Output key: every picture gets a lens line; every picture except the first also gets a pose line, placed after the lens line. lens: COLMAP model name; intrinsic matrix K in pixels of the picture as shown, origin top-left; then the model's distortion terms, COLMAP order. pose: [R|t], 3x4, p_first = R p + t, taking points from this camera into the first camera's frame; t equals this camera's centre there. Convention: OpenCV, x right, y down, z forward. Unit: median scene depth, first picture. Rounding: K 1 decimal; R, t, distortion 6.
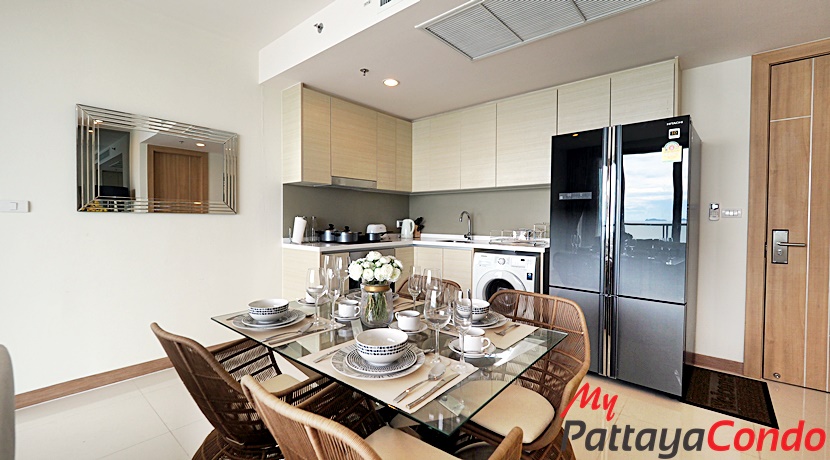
lens RADIAL K [[340.1, 0, 415.7], [0, 340.1, 224.6], [0, 0, 1]] dist [-0.015358, 0.000155]
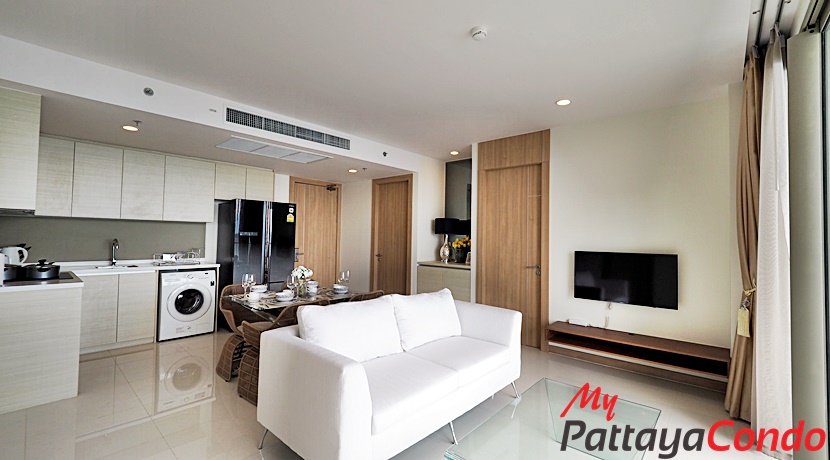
lens RADIAL K [[348.8, 0, 416.6], [0, 348.8, 226.0], [0, 0, 1]] dist [0.000501, -0.000077]
pose [[0.025009, 0.025752, 0.999355, -1.442305], [0.003448, 0.999660, -0.025846, -0.075411], [-0.999681, 0.004092, 0.024912, 0.028757]]
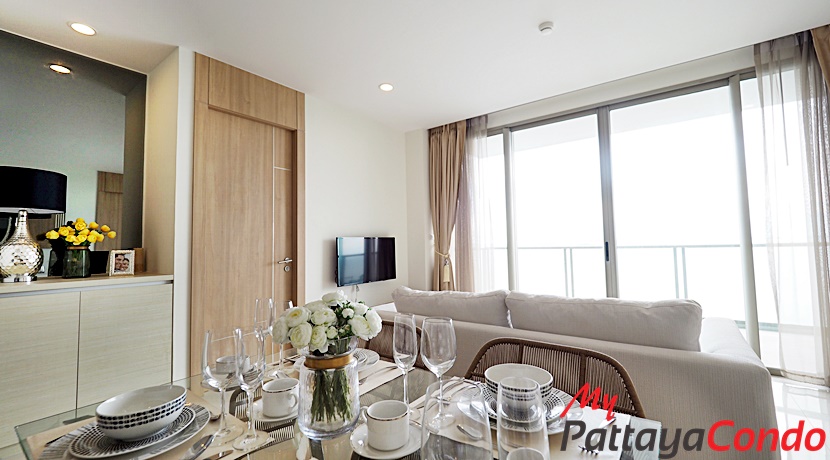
lens RADIAL K [[340.1, 0, 415.7], [0, 340.1, 224.6], [0, 0, 1]] dist [-0.015358, 0.000155]
pose [[-0.998526, 0.011157, -0.053125, -0.118218], [0.013012, 0.999313, -0.034691, -0.001716], [0.052701, -0.035331, -0.997985, 0.802032]]
